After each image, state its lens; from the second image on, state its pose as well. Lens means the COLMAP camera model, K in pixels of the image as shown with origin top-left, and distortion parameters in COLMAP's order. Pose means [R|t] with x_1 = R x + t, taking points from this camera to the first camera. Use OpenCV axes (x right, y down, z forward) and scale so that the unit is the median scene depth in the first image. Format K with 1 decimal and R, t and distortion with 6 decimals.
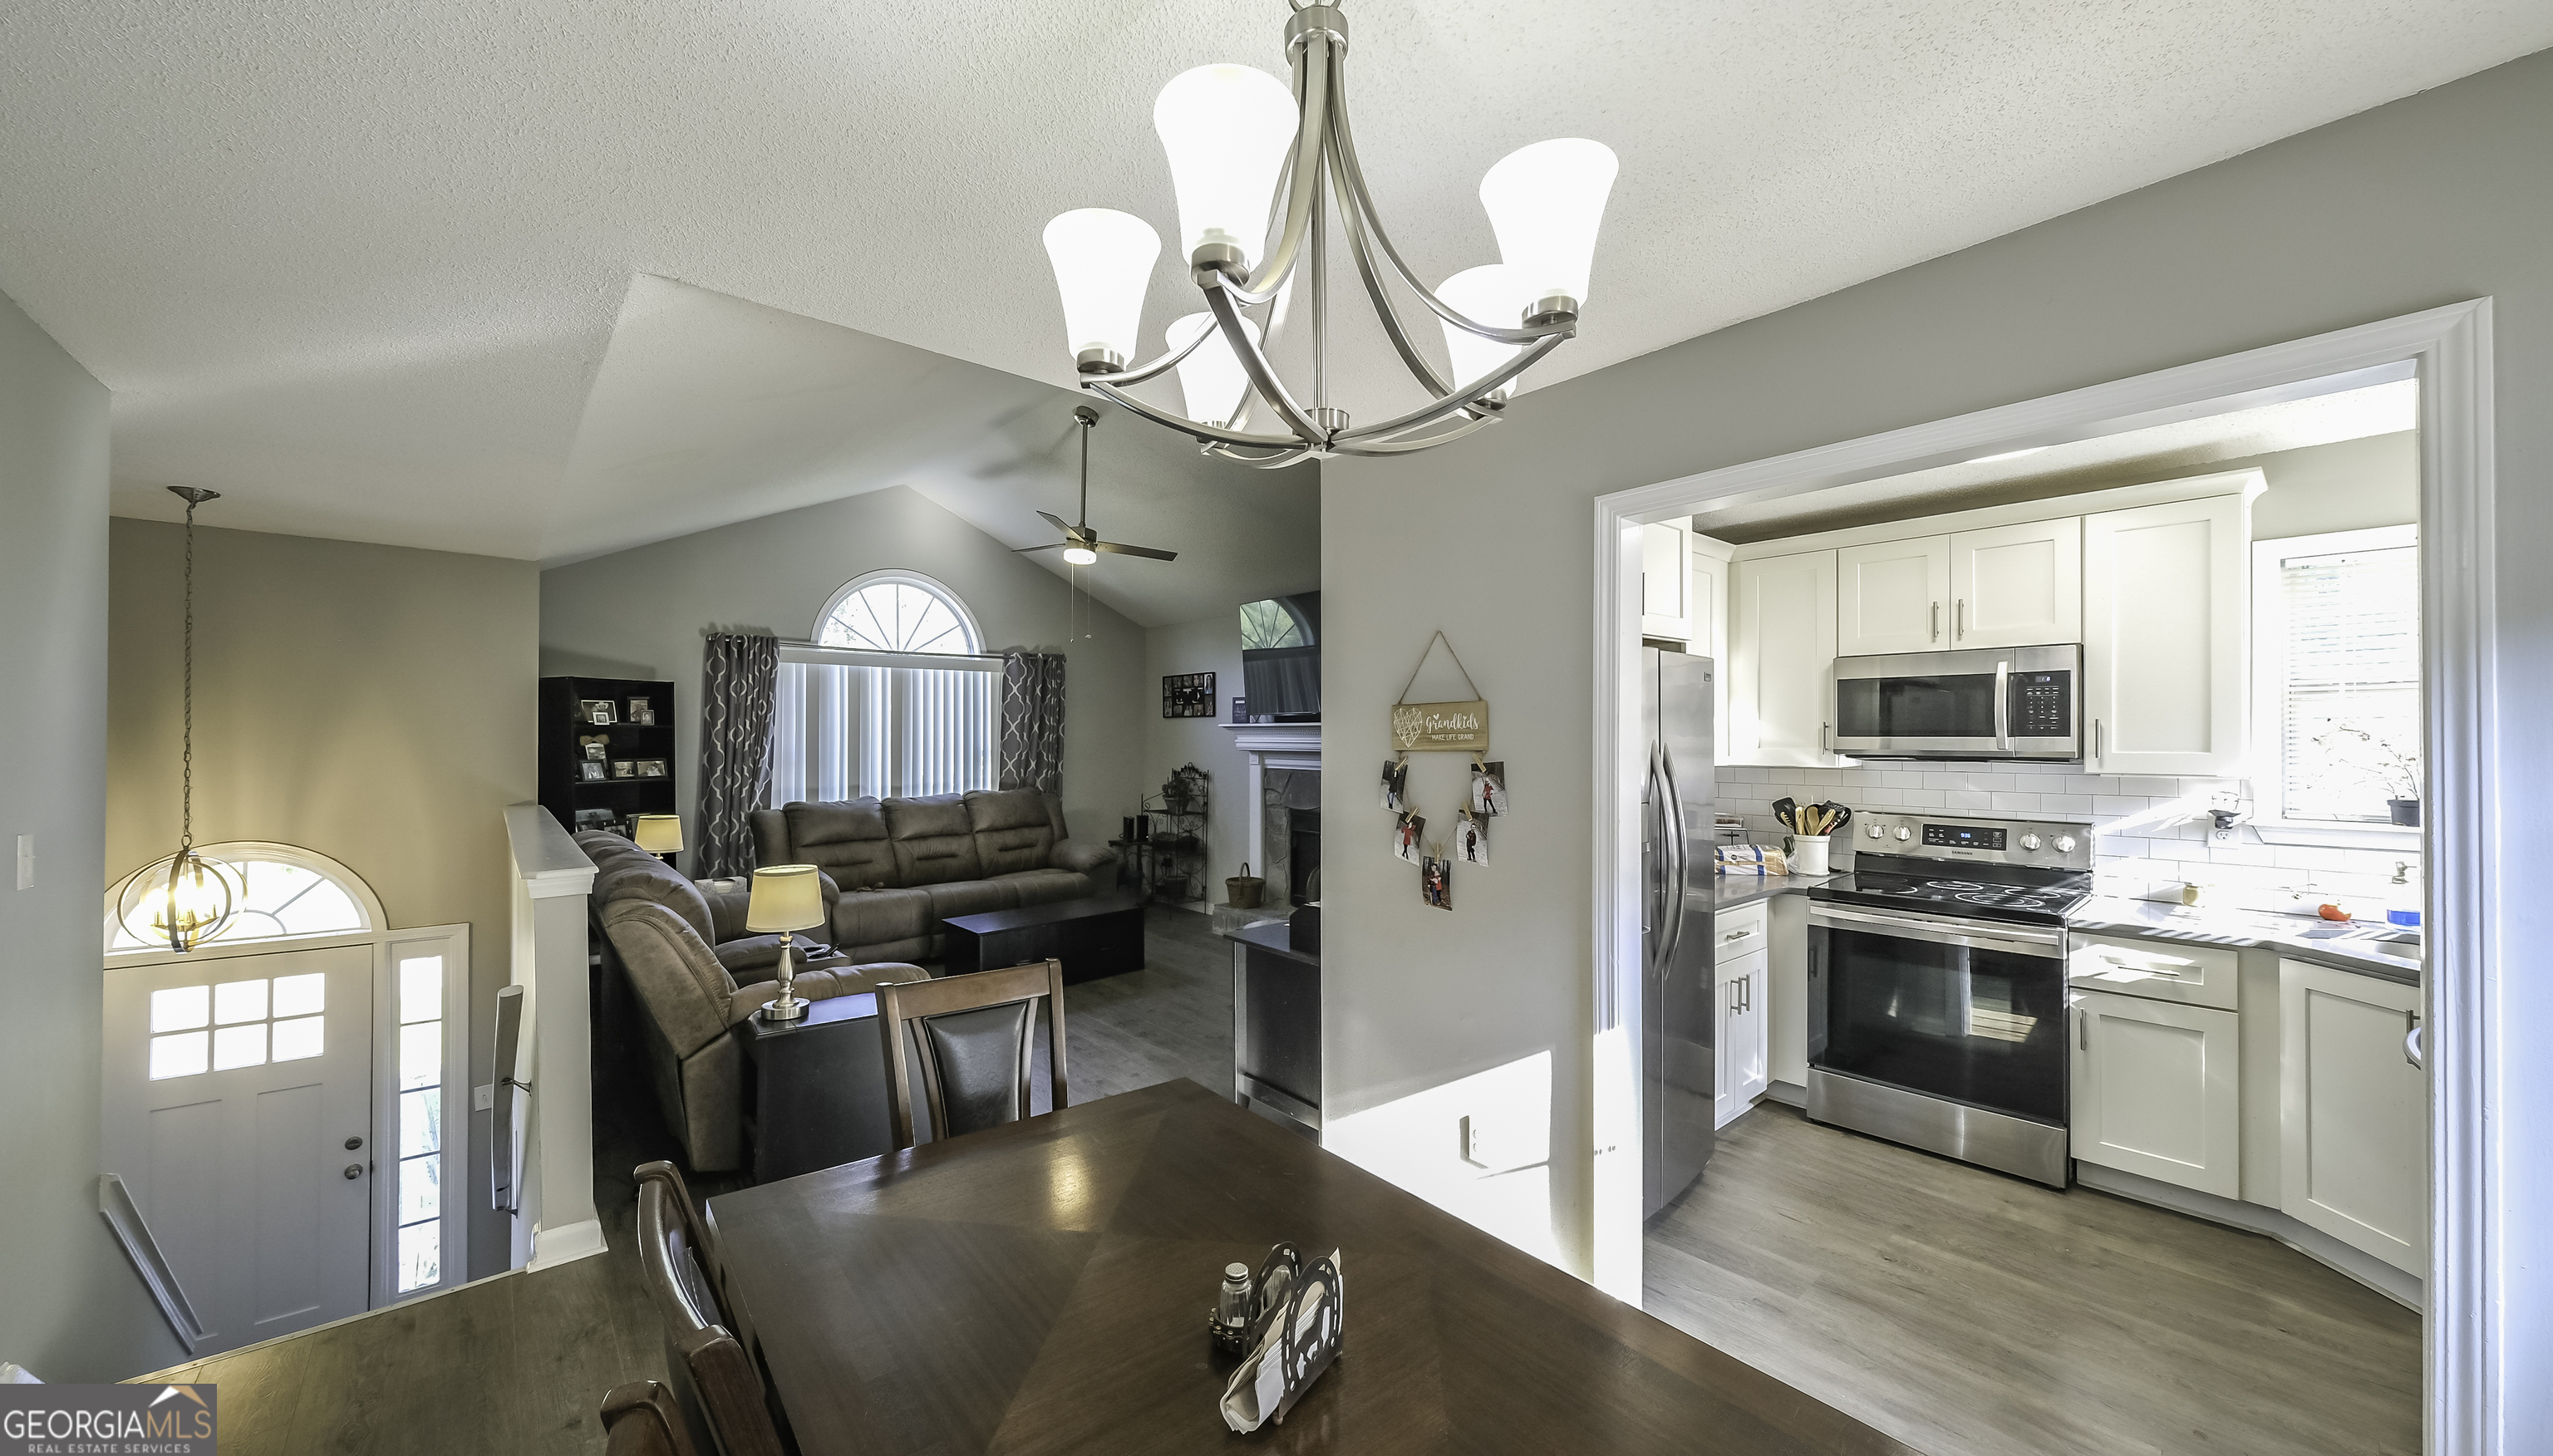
lens RADIAL K [[925.6, 0, 1249.5], [0, 925.6, 727.0], [0, 0, 1]] dist [-0.001385, -0.000166]
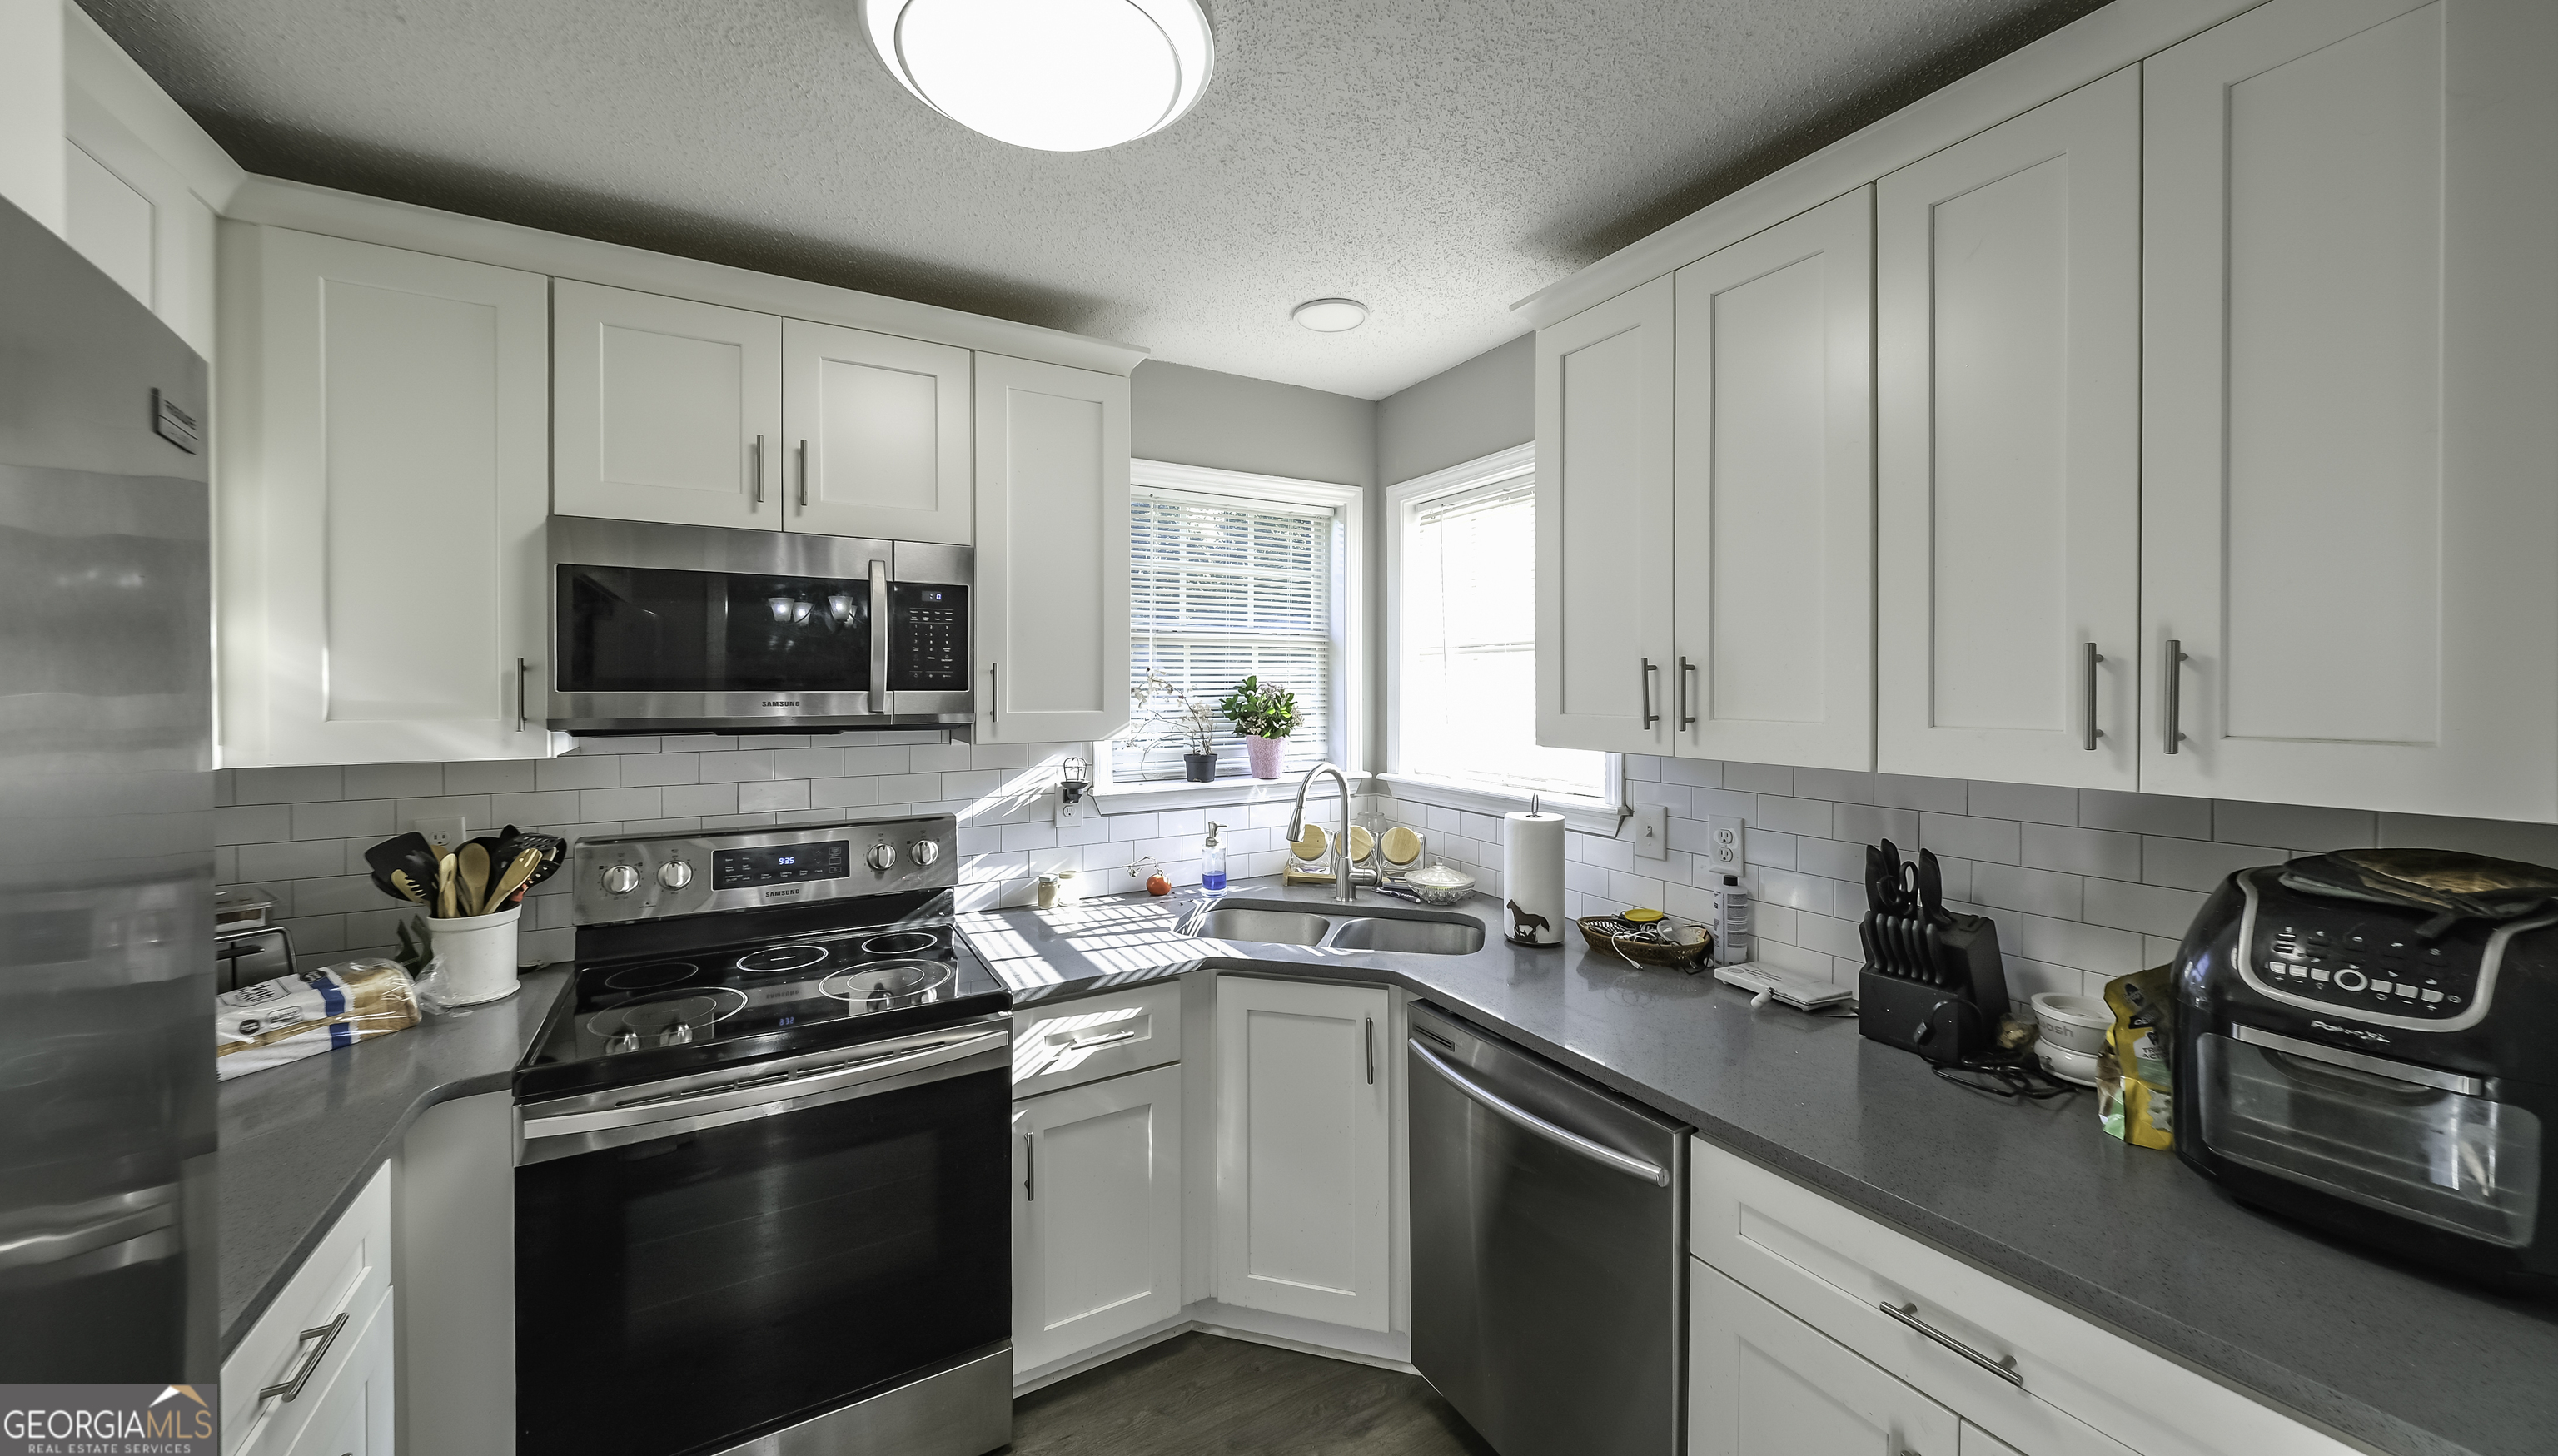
lens RADIAL K [[878.9, 0, 1241.7], [0, 878.9, 690.7], [0, 0, 1]] dist [0.000459, -0.000094]
pose [[0.199600, -0.010412, 0.979822, 0.339619], [-0.010118, 0.999868, 0.012686, 0.001380], [-0.979825, -0.012446, 0.199468, 0.706375]]
